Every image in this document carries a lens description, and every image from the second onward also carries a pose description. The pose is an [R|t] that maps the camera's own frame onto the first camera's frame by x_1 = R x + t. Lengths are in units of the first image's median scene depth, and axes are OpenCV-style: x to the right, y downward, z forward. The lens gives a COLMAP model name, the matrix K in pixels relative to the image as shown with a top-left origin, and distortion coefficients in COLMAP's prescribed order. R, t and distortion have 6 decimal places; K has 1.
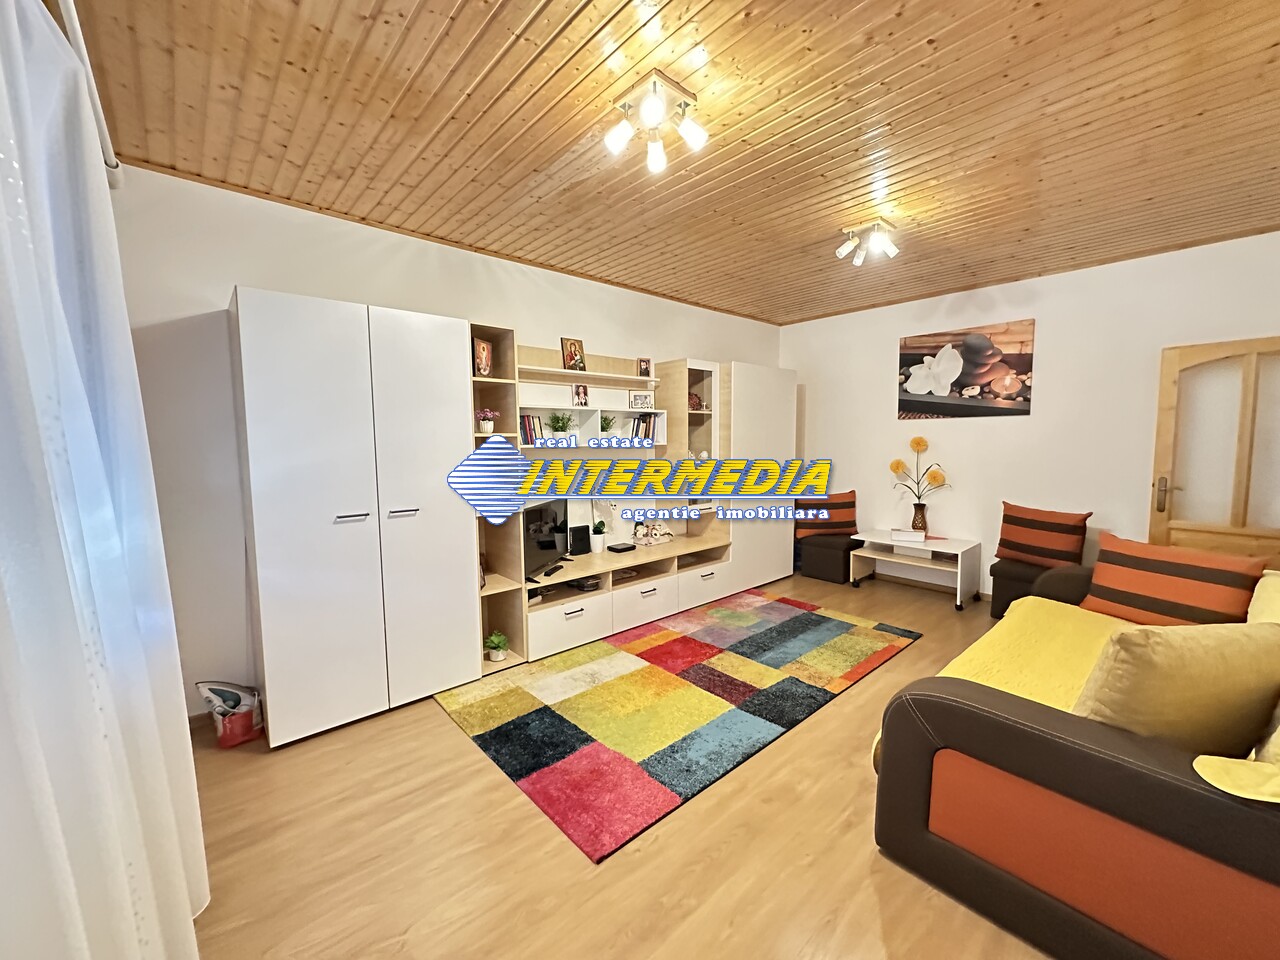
lens RADIAL K [[505.8, 0, 639.4], [0, 505.8, 479.5], [0, 0, 1]] dist [-0.001630, 0.000471]
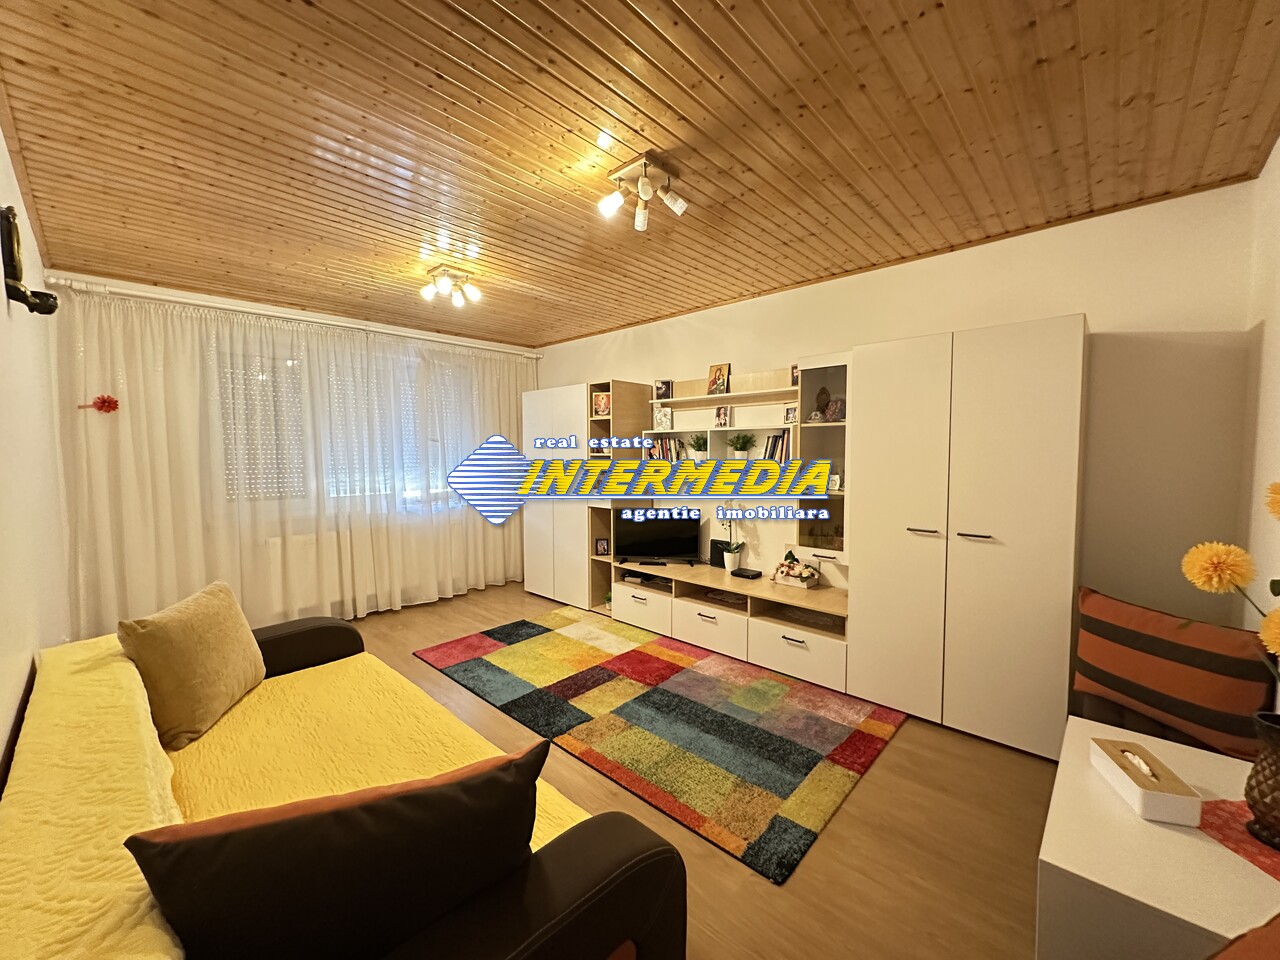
lens RADIAL K [[505.8, 0, 640.5], [0, 505.8, 480.6], [0, 0, 1]] dist [-0.001630, 0.000471]
pose [[0.095350, 0.066009, -0.993253, 1.036778], [-0.077089, 0.995292, 0.058744, -0.092360], [0.992454, 0.070967, 0.099989, 0.828267]]
